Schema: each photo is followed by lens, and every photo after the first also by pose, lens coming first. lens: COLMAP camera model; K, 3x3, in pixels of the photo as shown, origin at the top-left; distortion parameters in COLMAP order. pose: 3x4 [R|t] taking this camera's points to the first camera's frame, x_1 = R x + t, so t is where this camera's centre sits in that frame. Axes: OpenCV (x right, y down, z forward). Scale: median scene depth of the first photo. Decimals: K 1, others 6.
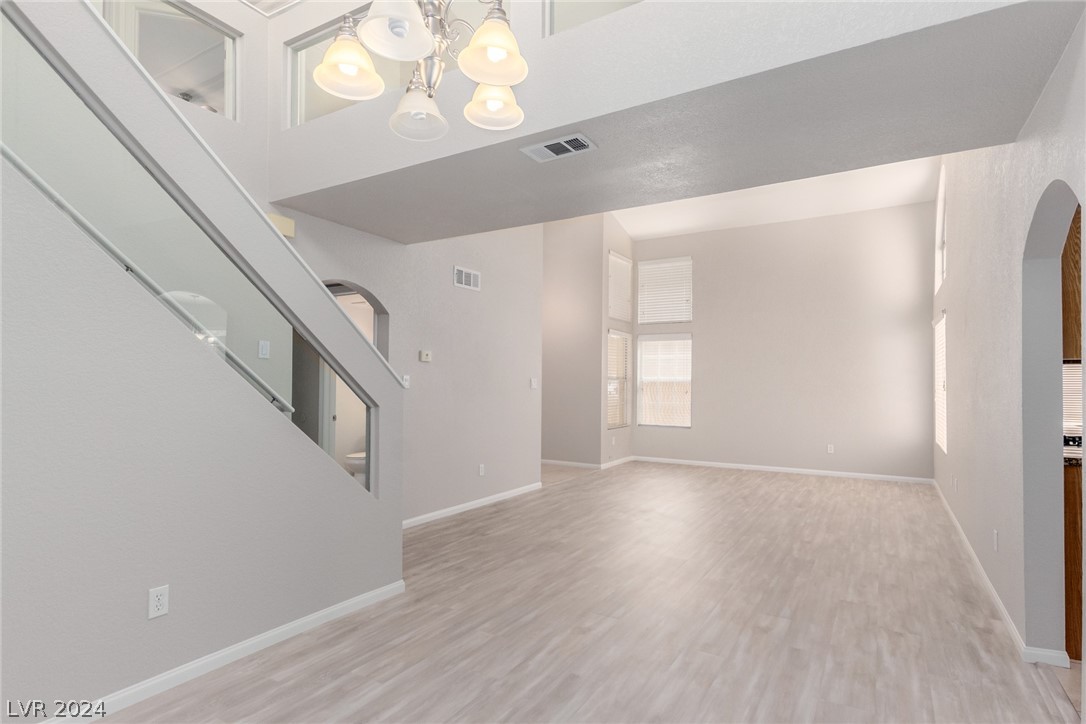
lens RADIAL K [[570.8, 0, 550.0], [0, 570.8, 387.8], [0, 0, 1]] dist [0.018661, -0.001855]
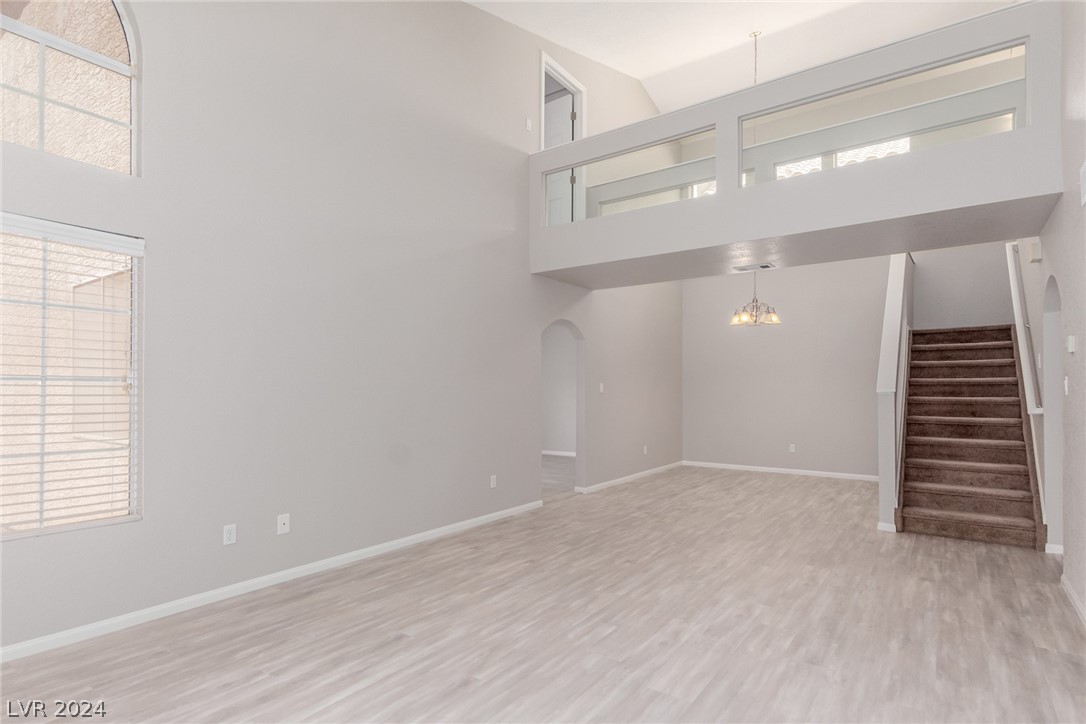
lens RADIAL K [[562.7, 0, 540.4], [0, 562.7, 378.9], [0, 0, 1]] dist [0.011335, -0.000415]
pose [[-0.994979, -0.001809, 0.100063, 0.403763], [-0.003240, 0.999895, -0.014149, -0.008250], [-0.100027, -0.014402, -0.994881, 2.207448]]
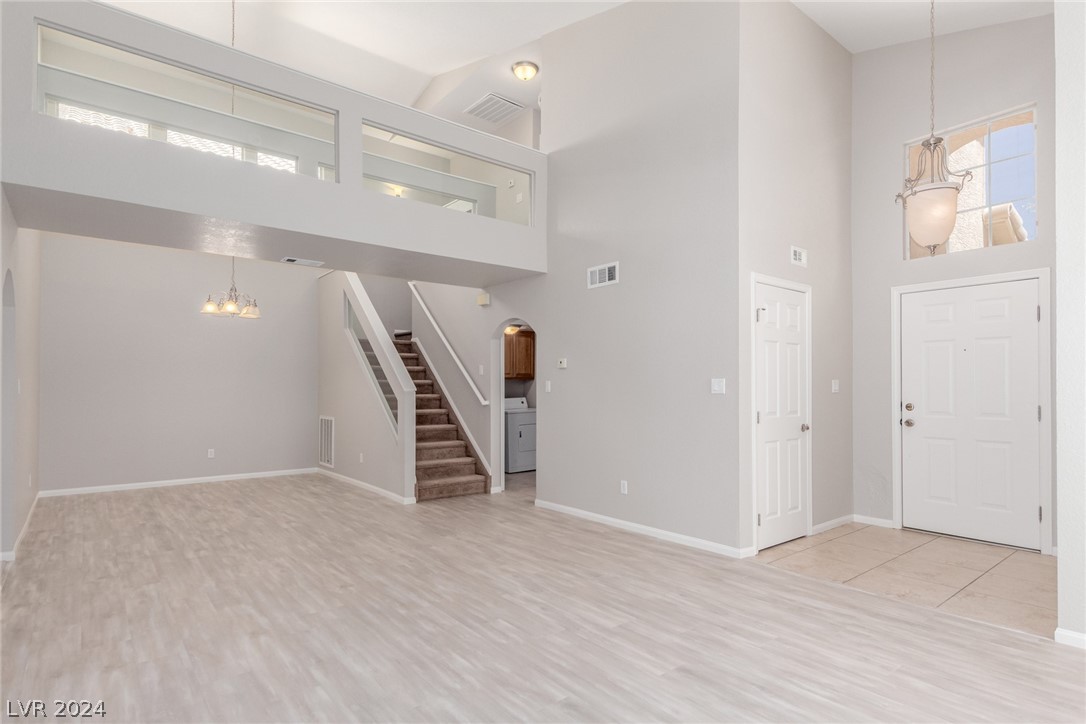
lens RADIAL K [[570.8, 0, 550.0], [0, 570.8, 387.8], [0, 0, 1]] dist [0.018661, -0.001855]
pose [[-0.356697, -0.003749, -0.934213, 1.089491], [-0.004987, 0.999985, -0.002109, -0.006808], [0.934207, 0.003907, -0.356710, 1.791622]]
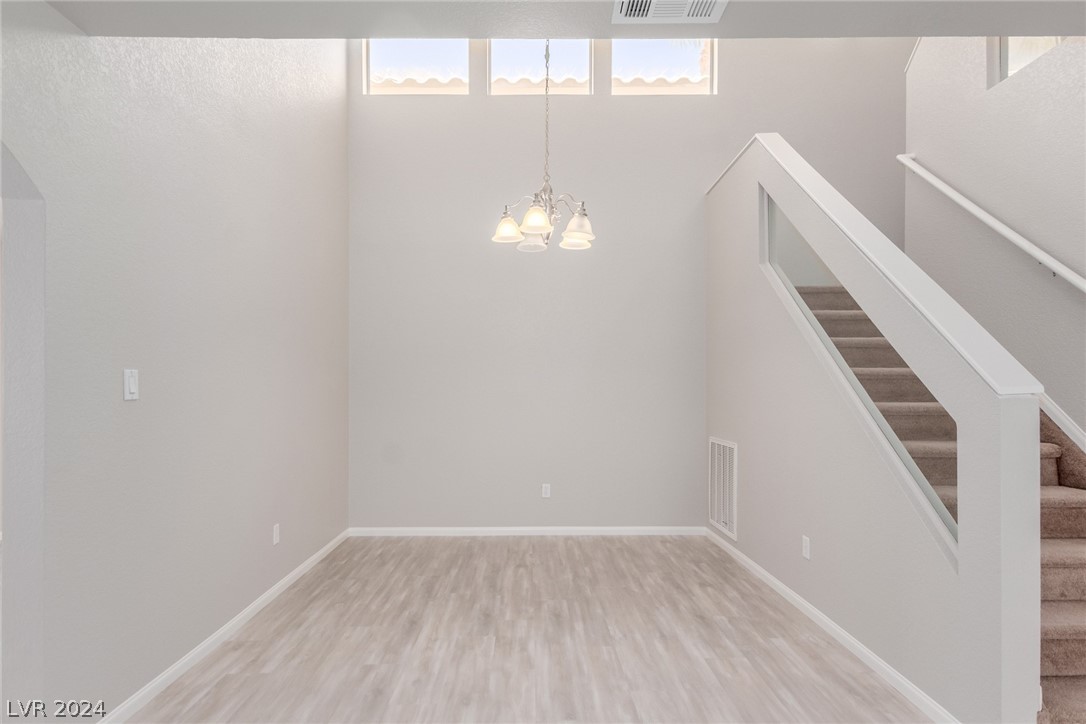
lens RADIAL K [[571.6, 0, 530.6], [0, 571.6, 387.1], [0, 0, 1]] dist [0.001479, -0.000288]
pose [[-0.861343, -0.005295, -0.507997, 0.339402], [-0.004702, 0.999986, -0.002451, -0.003641], [0.508003, 0.000278, -0.861355, 1.074096]]
